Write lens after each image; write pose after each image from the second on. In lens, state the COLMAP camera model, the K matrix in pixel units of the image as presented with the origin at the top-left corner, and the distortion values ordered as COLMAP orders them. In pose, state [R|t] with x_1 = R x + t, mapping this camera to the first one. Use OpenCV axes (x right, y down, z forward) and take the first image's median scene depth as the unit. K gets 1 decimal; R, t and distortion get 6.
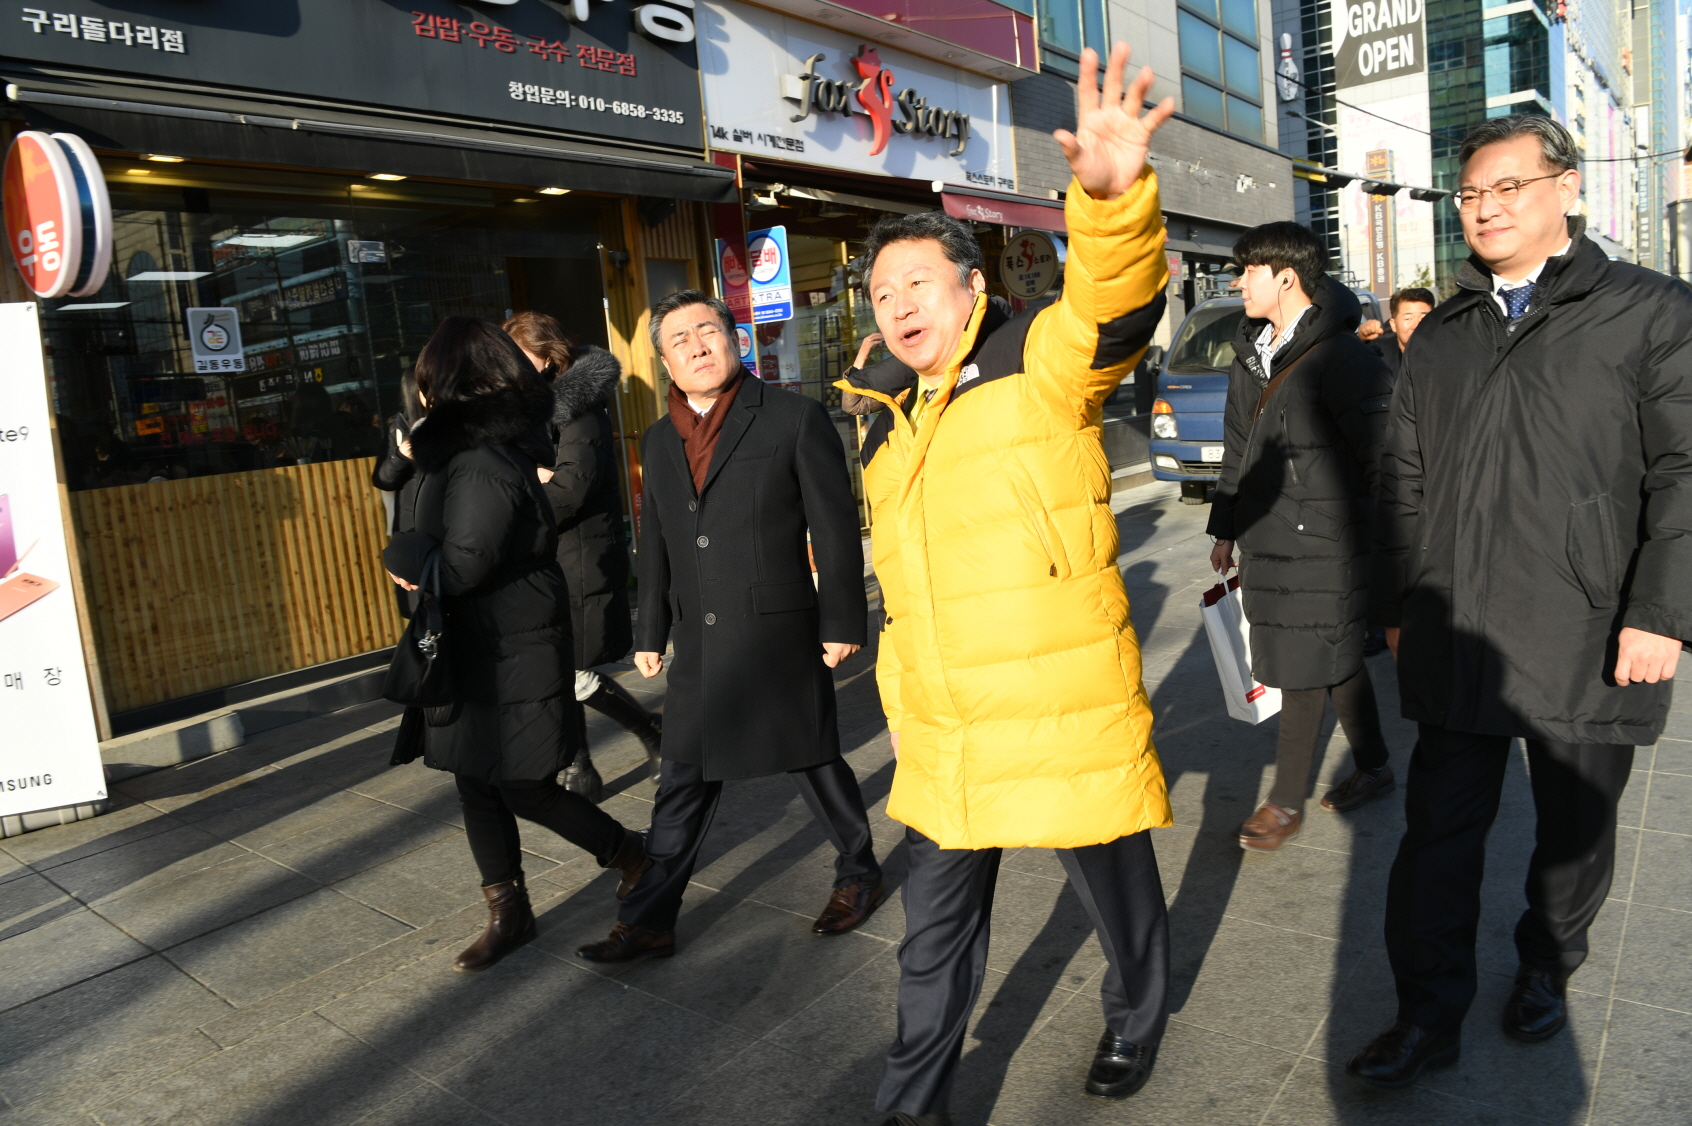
lens RADIAL K [[1148.8, 0, 841.5], [0, 1148.8, 561.7], [0, 0, 1]] dist [-0.073284, 0.013167]
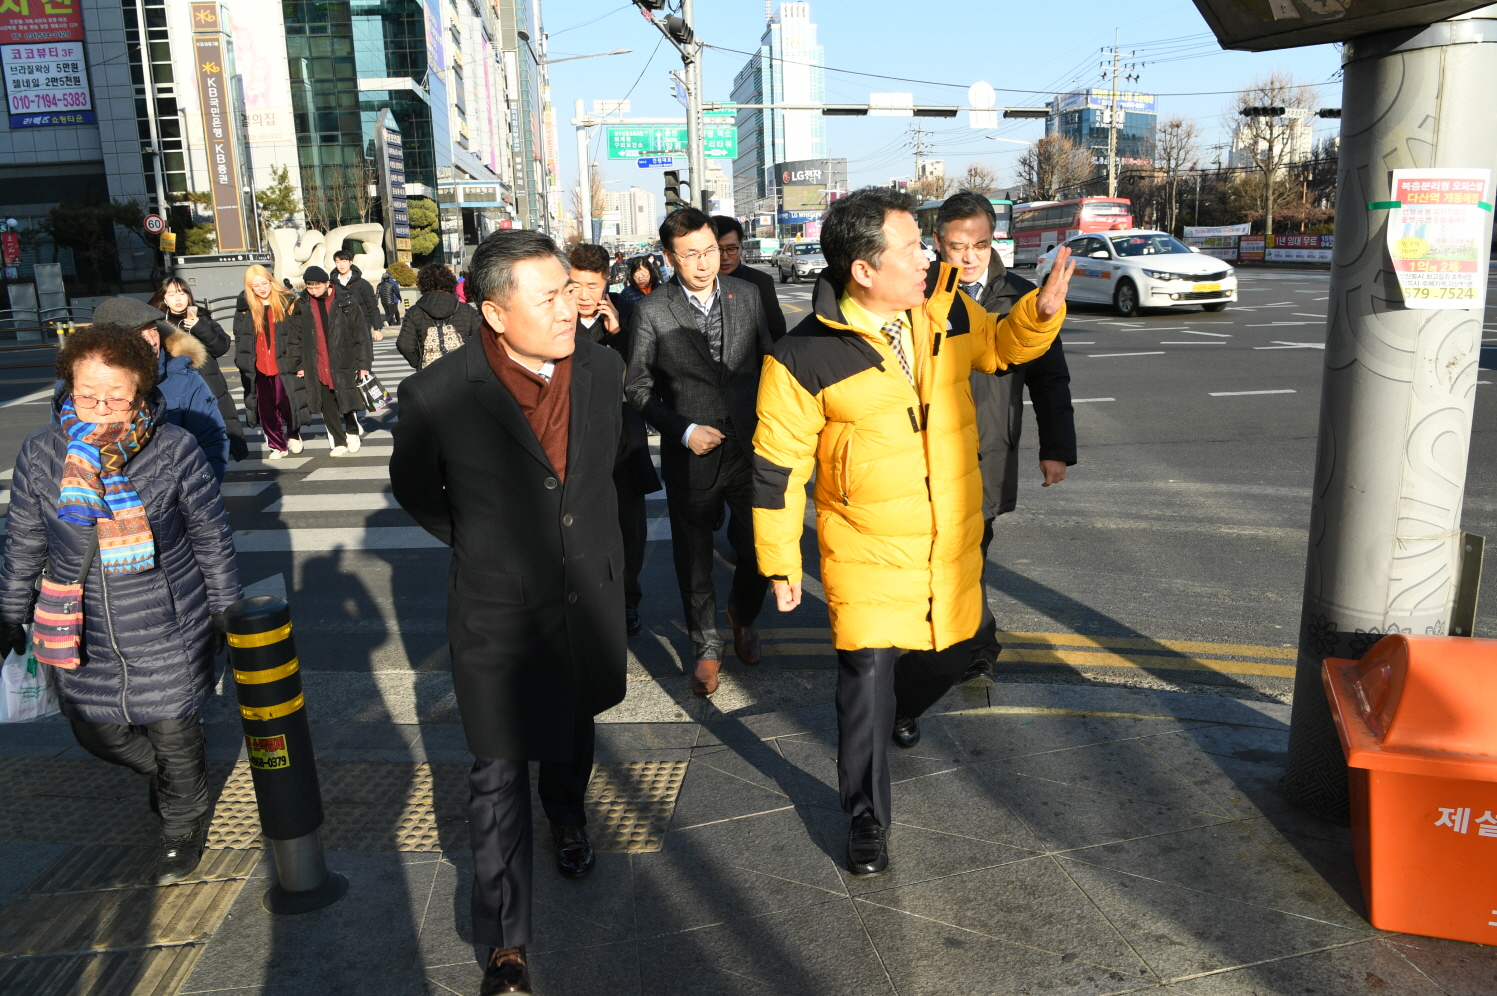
lens RADIAL K [[1016.4, 0, 748.7], [0, 1016.4, 496.2], [0, 0, 1]] dist [-0.073284, 0.013167]
pose [[0.668209, -0.112753, 0.735380, 0.166573], [0.085451, 0.993539, 0.074690, -0.050008], [-0.739050, 0.012930, 0.673526, 0.245984]]
